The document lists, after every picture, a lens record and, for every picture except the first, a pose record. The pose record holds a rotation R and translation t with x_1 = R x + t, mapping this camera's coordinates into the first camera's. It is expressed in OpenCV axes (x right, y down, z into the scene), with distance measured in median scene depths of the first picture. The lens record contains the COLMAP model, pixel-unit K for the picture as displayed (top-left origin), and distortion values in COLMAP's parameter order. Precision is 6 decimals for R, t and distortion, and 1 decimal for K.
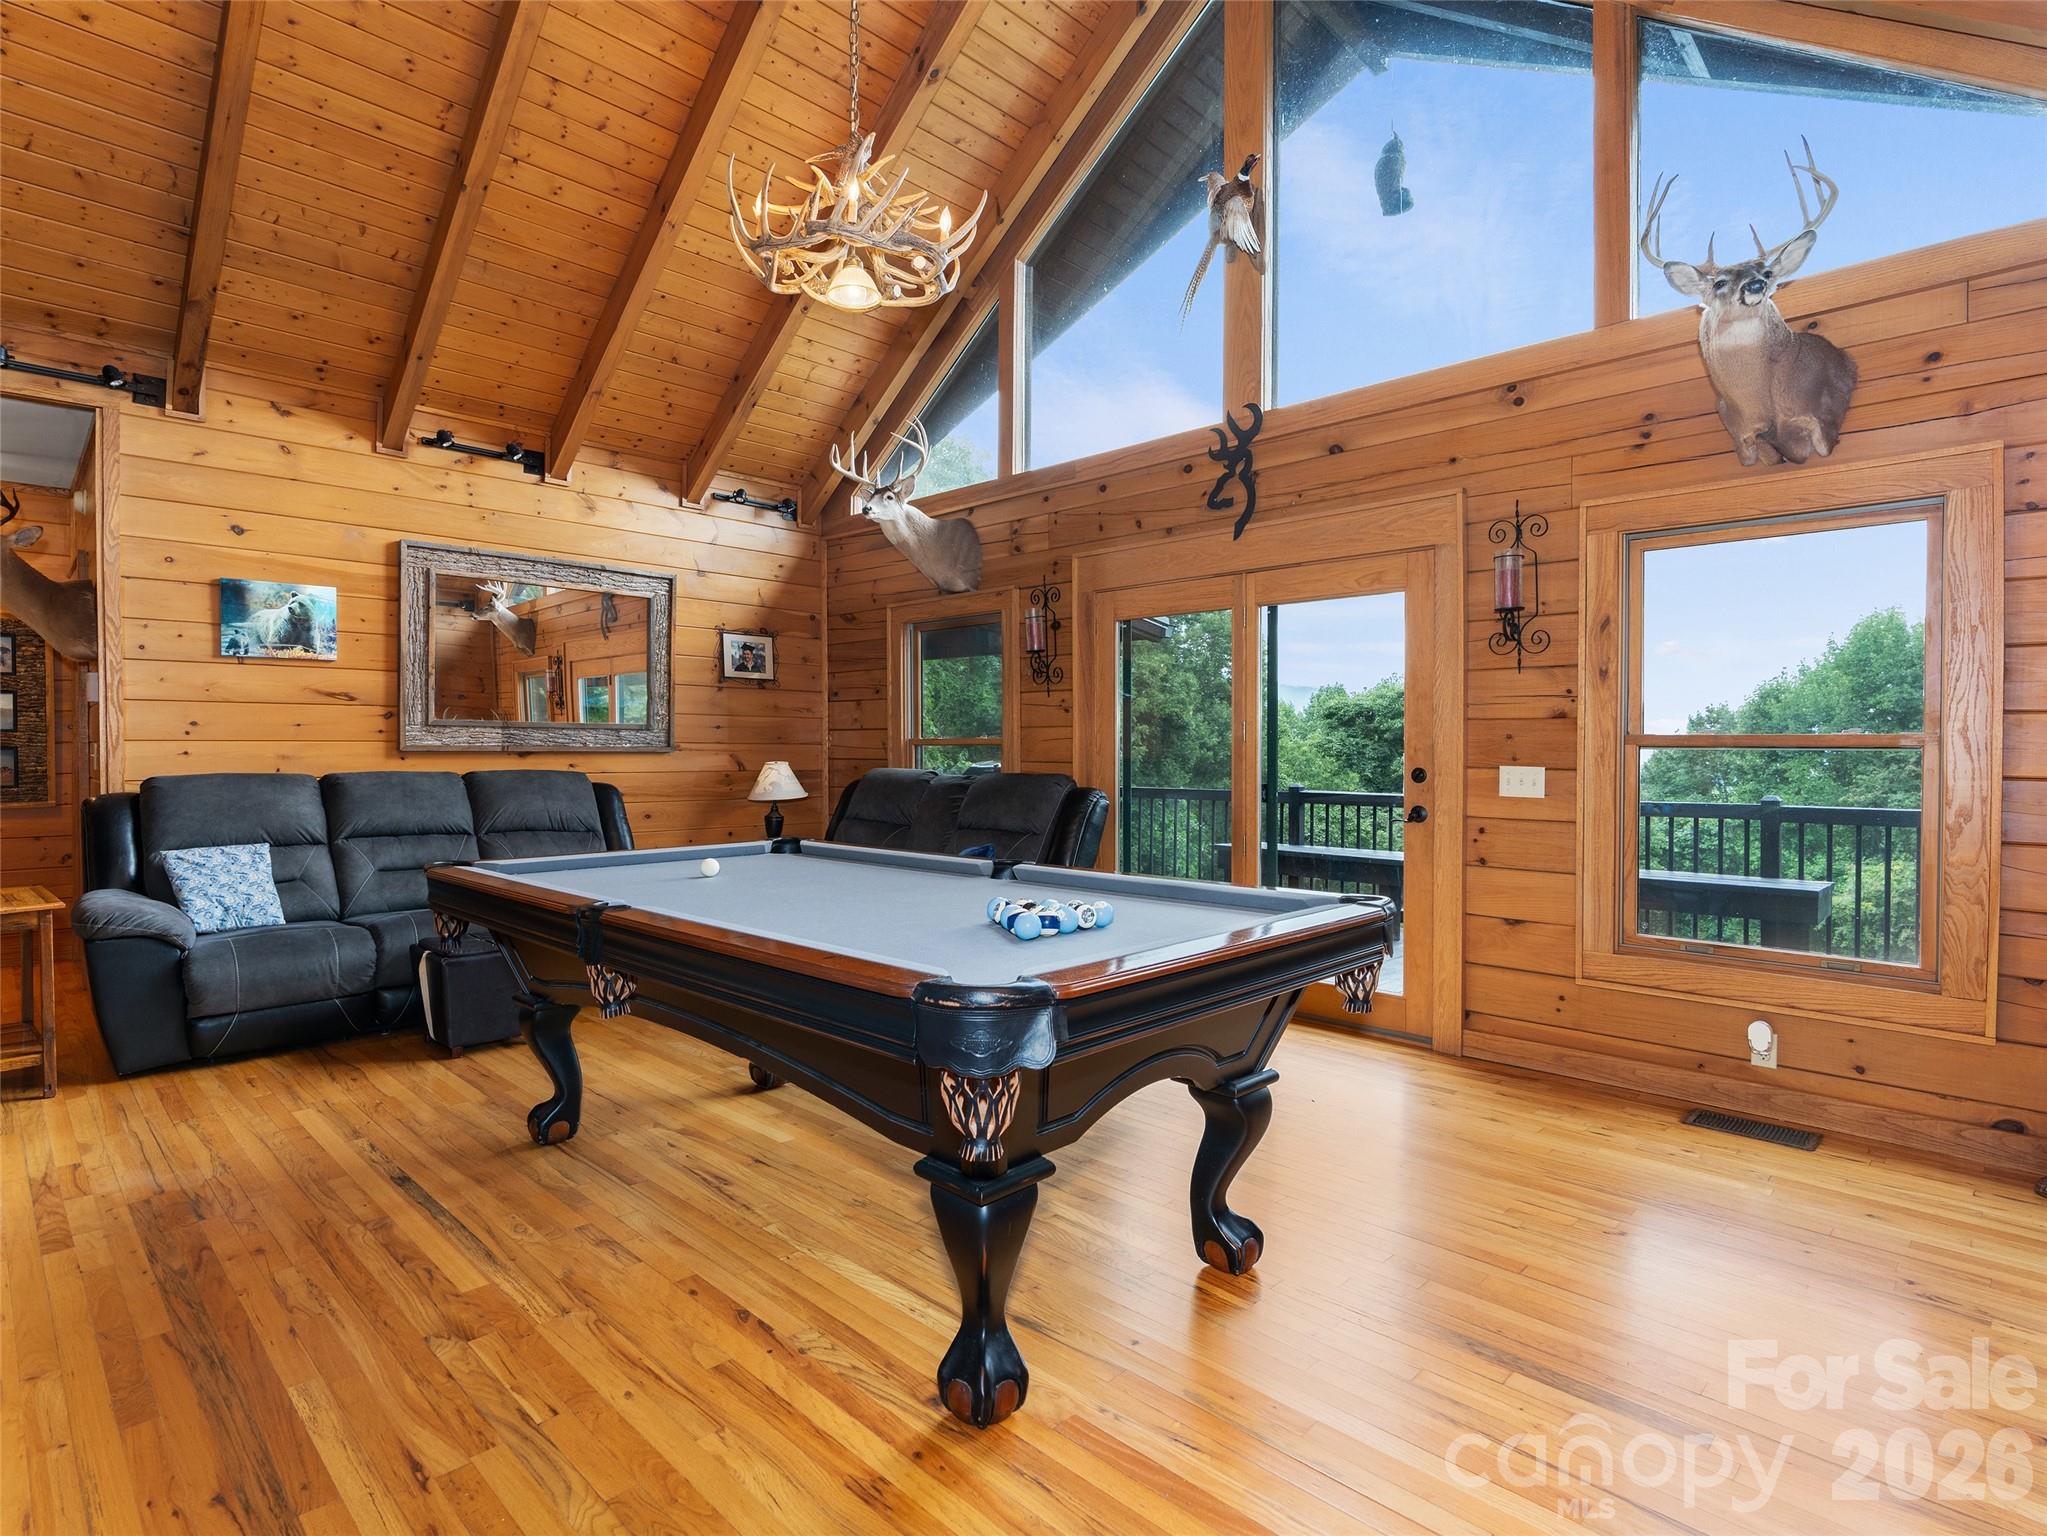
lens RADIAL K [[1049.2, 0, 1029.6], [0, 1049.2, 758.8], [0, 0, 1]] dist [-0.007501, 0.002740]
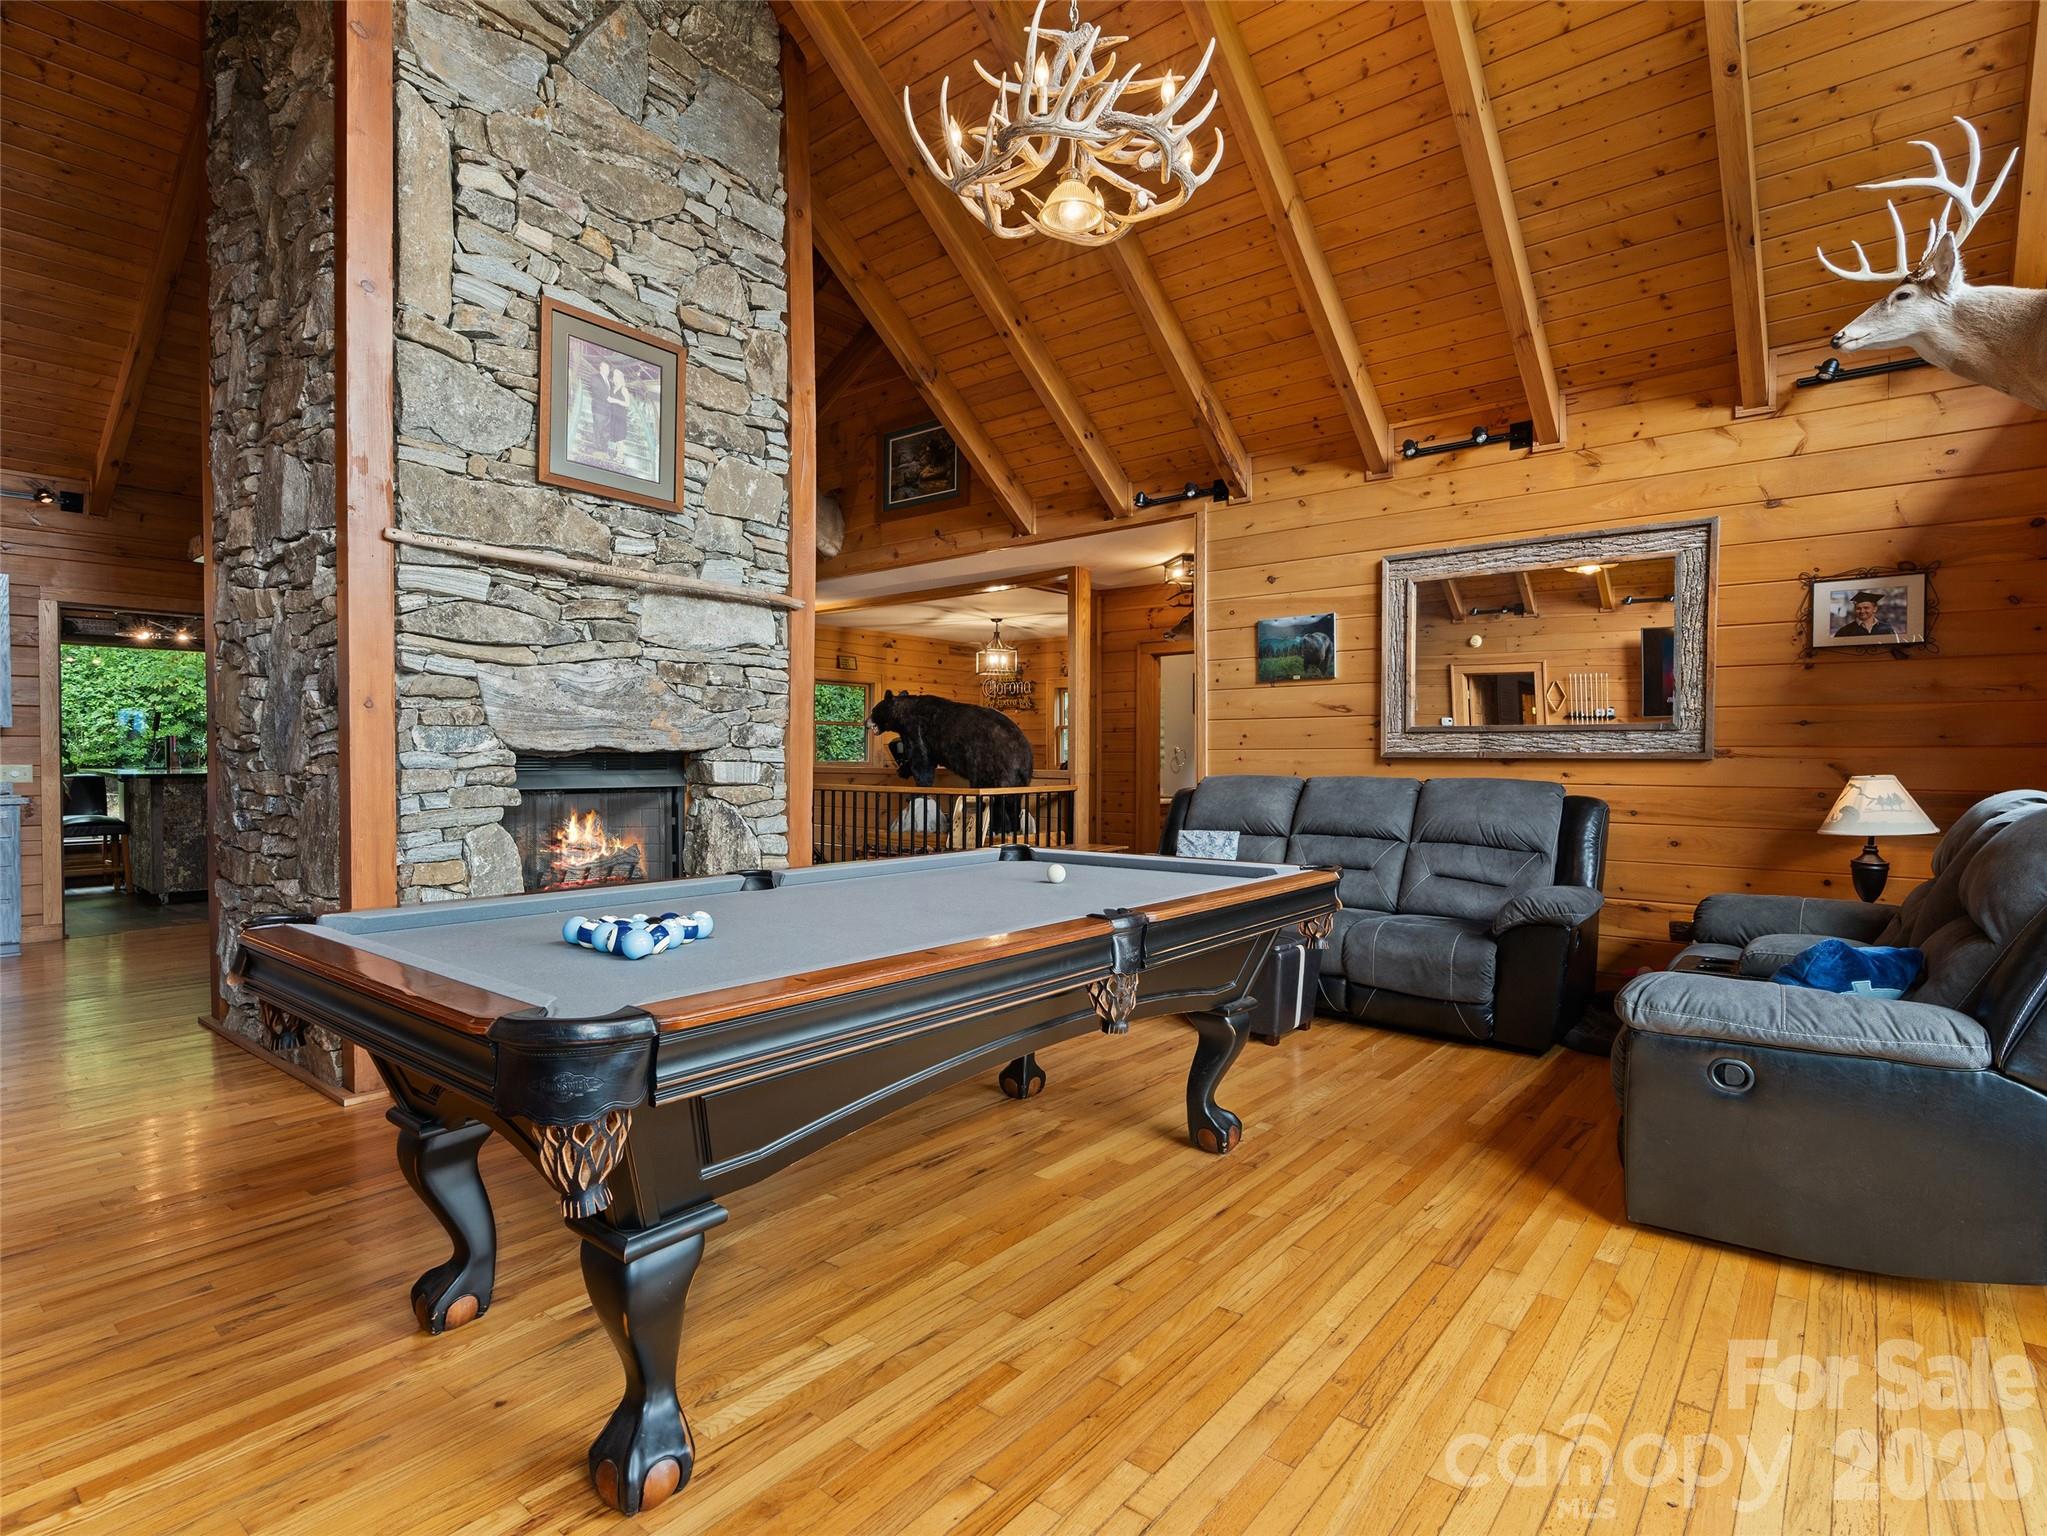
lens RADIAL K [[1049.2, 0, 1033.5], [0, 1049.2, 766.3], [0, 0, 1]] dist [-0.007501, 0.002740]
pose [[0.076296, 0.008024, -0.997053, 0.368929], [-0.011374, 0.999910, 0.007176, -0.001994], [0.997020, 0.010793, 0.076380, 0.494520]]
